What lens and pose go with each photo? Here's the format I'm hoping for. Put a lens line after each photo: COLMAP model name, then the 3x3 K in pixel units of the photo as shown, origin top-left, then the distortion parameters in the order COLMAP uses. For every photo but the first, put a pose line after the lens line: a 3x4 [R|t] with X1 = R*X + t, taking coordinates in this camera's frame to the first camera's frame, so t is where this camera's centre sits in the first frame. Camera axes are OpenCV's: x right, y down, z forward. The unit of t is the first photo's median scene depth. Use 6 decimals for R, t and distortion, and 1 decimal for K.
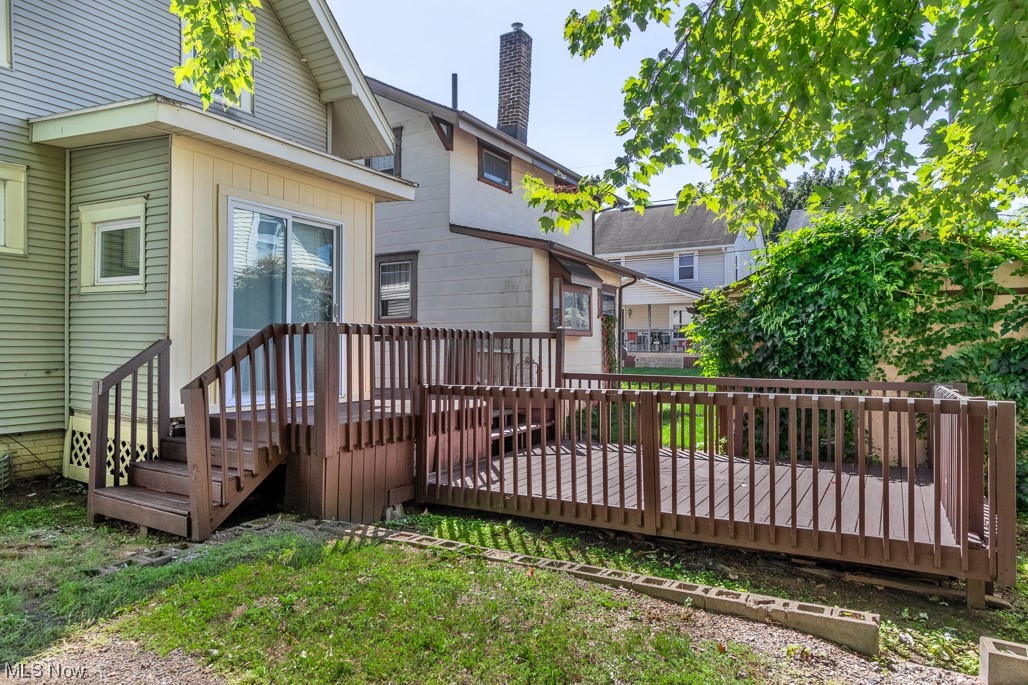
lens RADIAL K [[662.4, 0, 510.6], [0, 662.4, 341.9], [0, 0, 1]] dist [-0.000399, -0.000252]
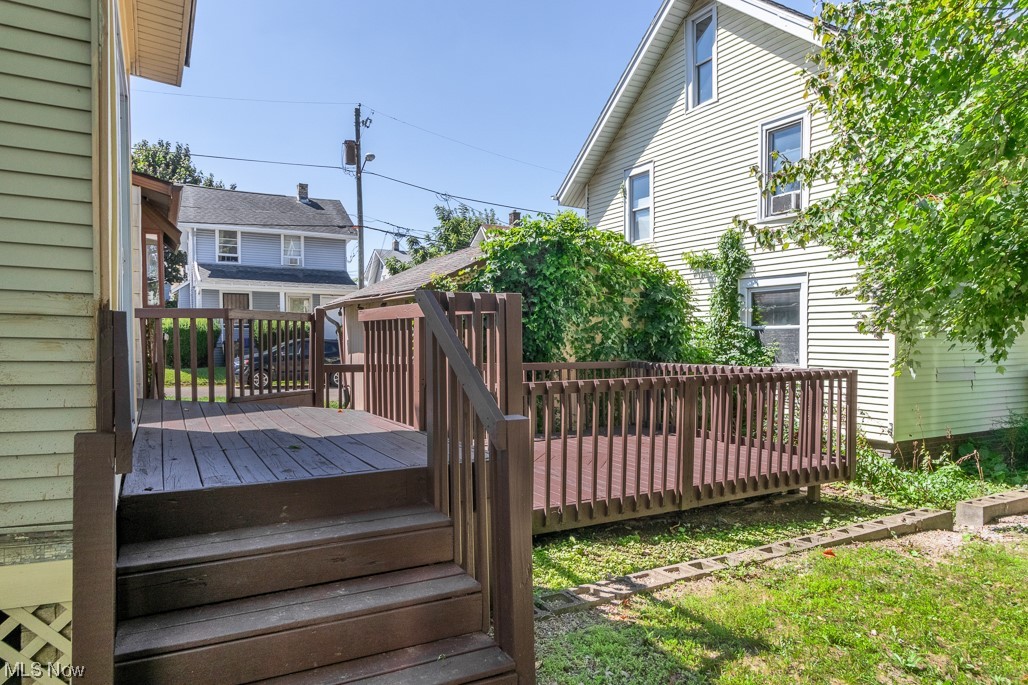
lens RADIAL K [[662.4, 0, 510.6], [0, 662.4, 341.9], [0, 0, 1]] dist [-0.000399, -0.000252]
pose [[0.526373, -0.012063, 0.850168, -0.916858], [-0.001263, 0.999887, 0.014970, 0.001354], [-0.850253, -0.008953, 0.526299, 0.728324]]
